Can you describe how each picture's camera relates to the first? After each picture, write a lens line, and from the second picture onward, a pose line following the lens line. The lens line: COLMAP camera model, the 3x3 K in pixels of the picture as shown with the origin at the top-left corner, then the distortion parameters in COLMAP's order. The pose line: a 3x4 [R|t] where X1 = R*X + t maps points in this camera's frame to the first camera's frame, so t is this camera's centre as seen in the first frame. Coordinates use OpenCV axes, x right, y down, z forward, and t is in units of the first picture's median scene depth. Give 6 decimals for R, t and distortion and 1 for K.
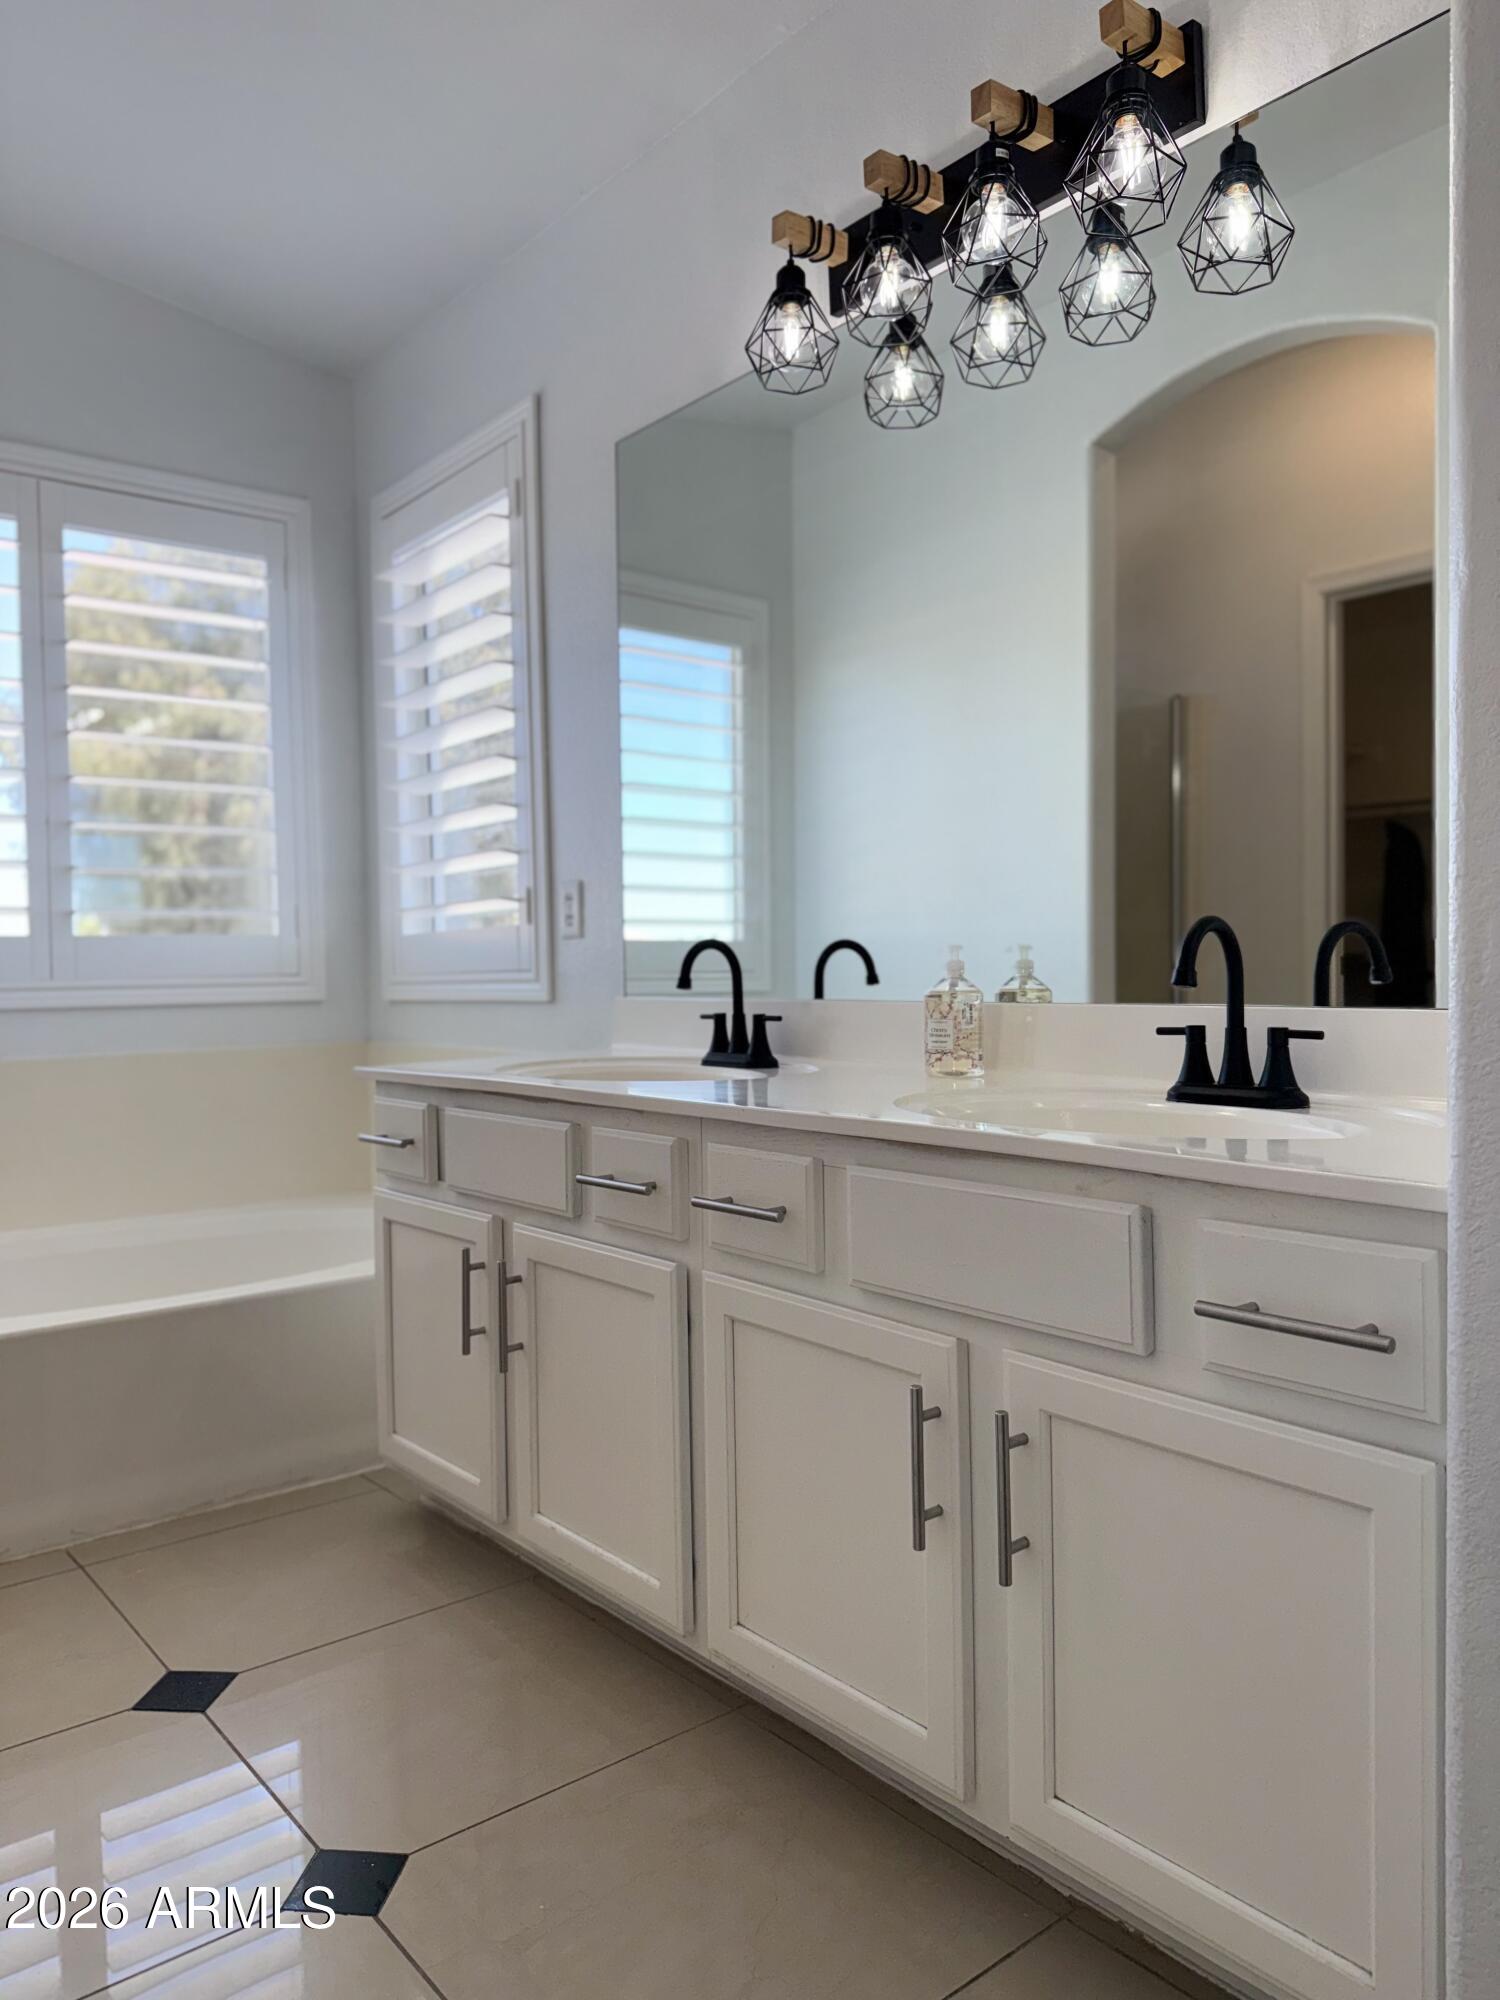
lens RADIAL K [[1430.5, 0, 750.0], [0, 1430.5, 1000.0], [0, 0, 1]] dist [0.084296, -0.000639]
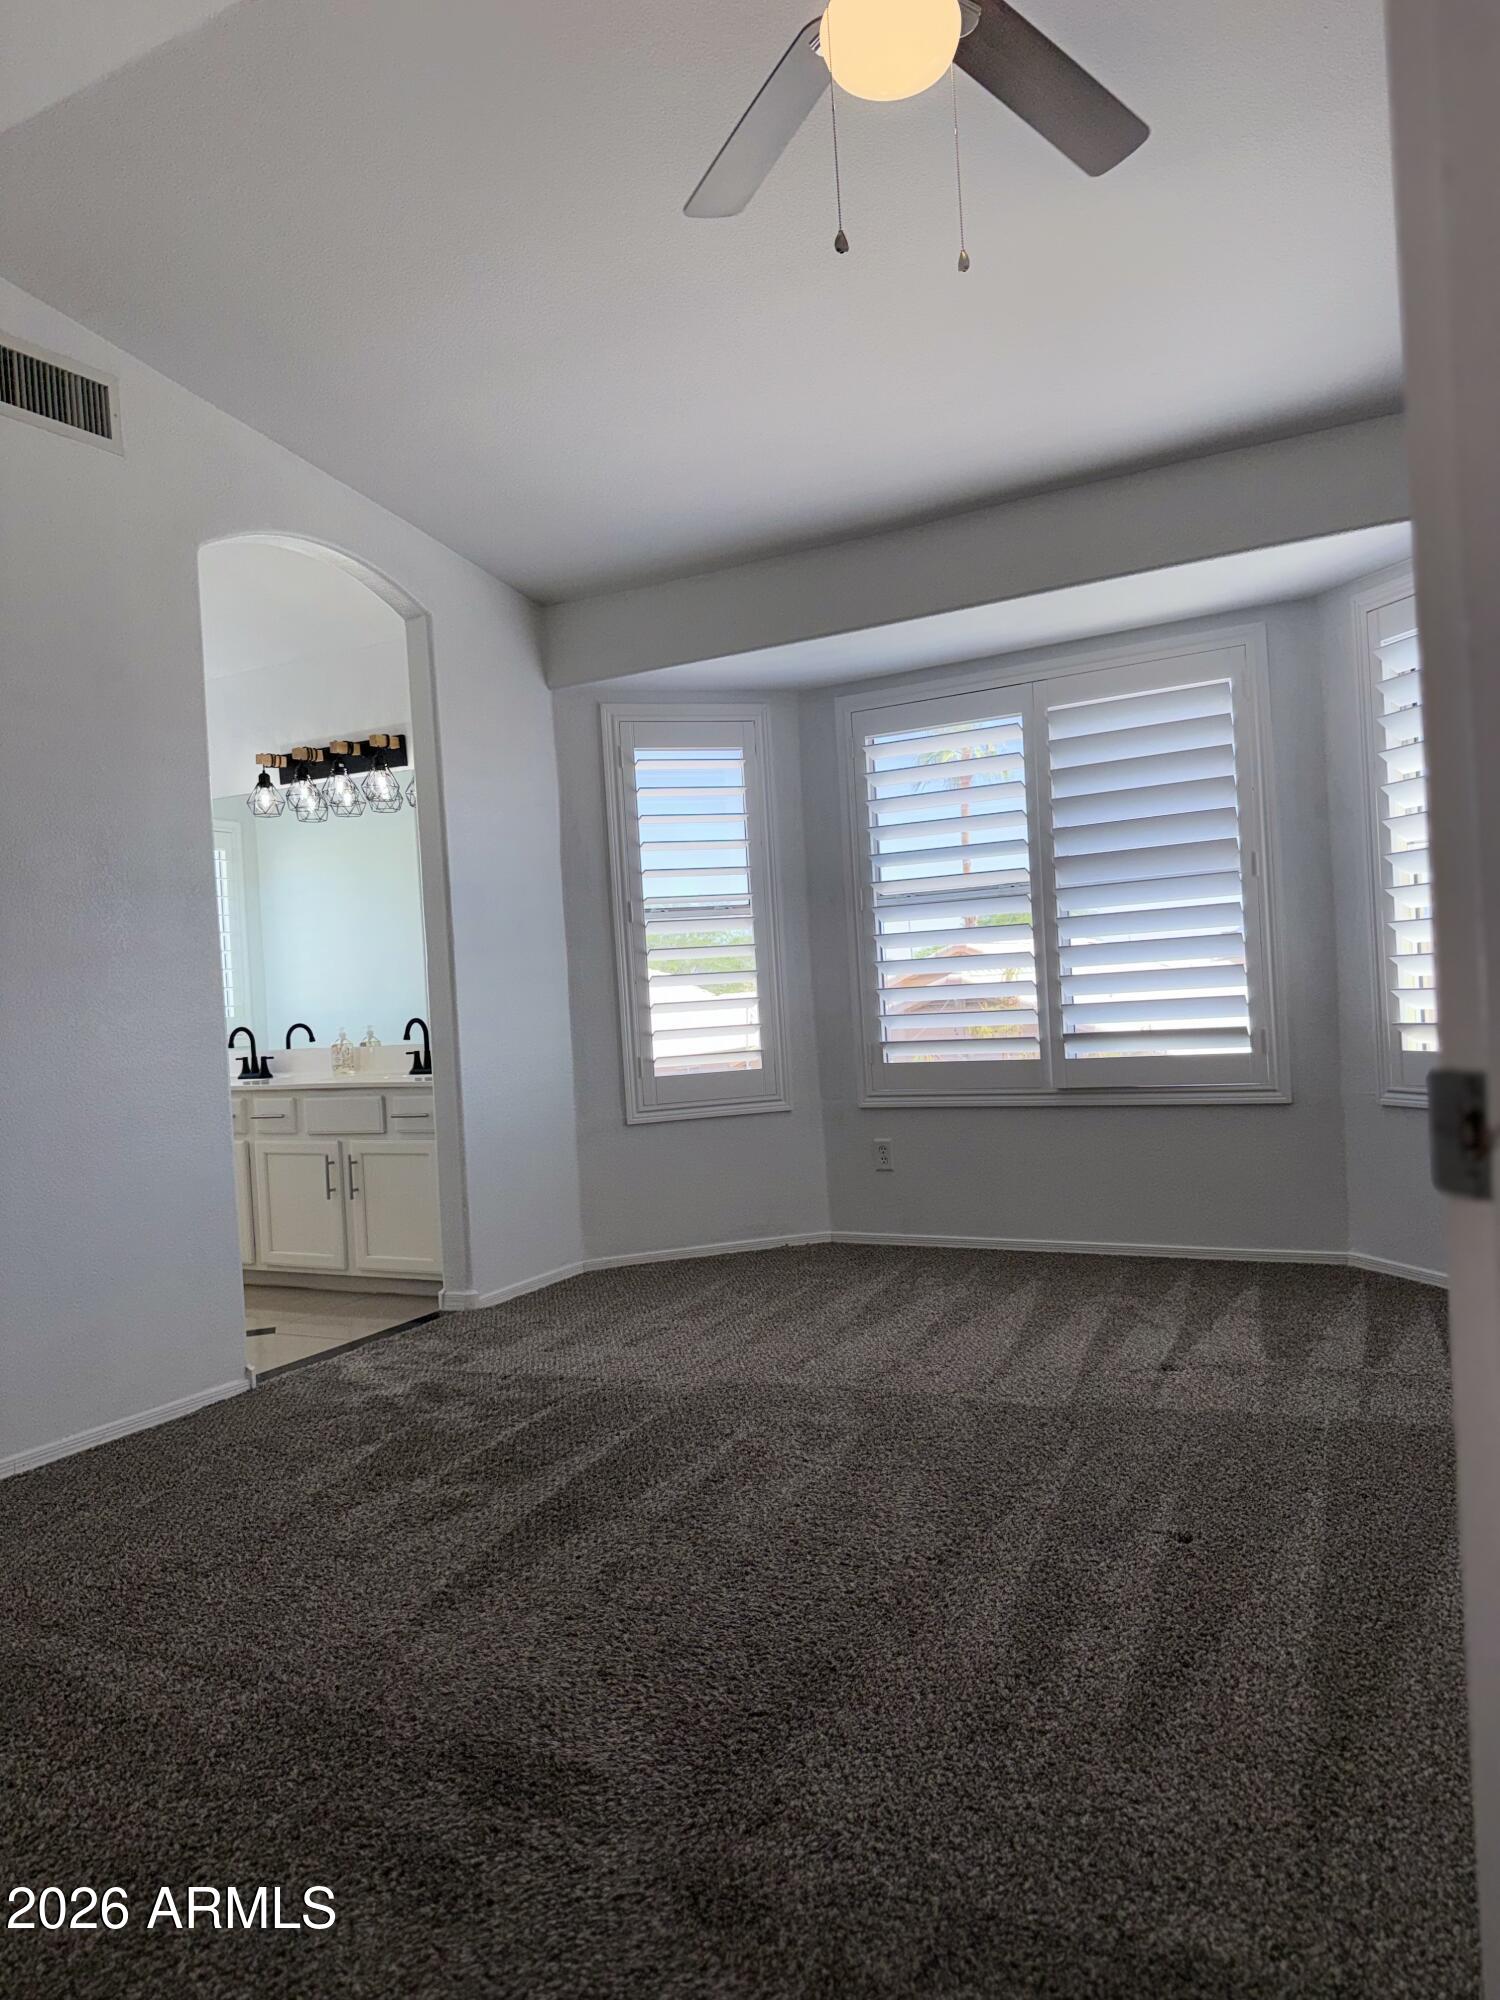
lens RADIAL K [[1430.5, 0, 750.0], [0, 1430.5, 1000.0], [0, 0, 1]] dist [0.084296, -0.000639]
pose [[0.930532, -0.040943, 0.363915, -0.128127], [0.051213, 0.998514, -0.018612, 0.001866], [-0.362613, 0.035956, 0.931246, -1.807266]]
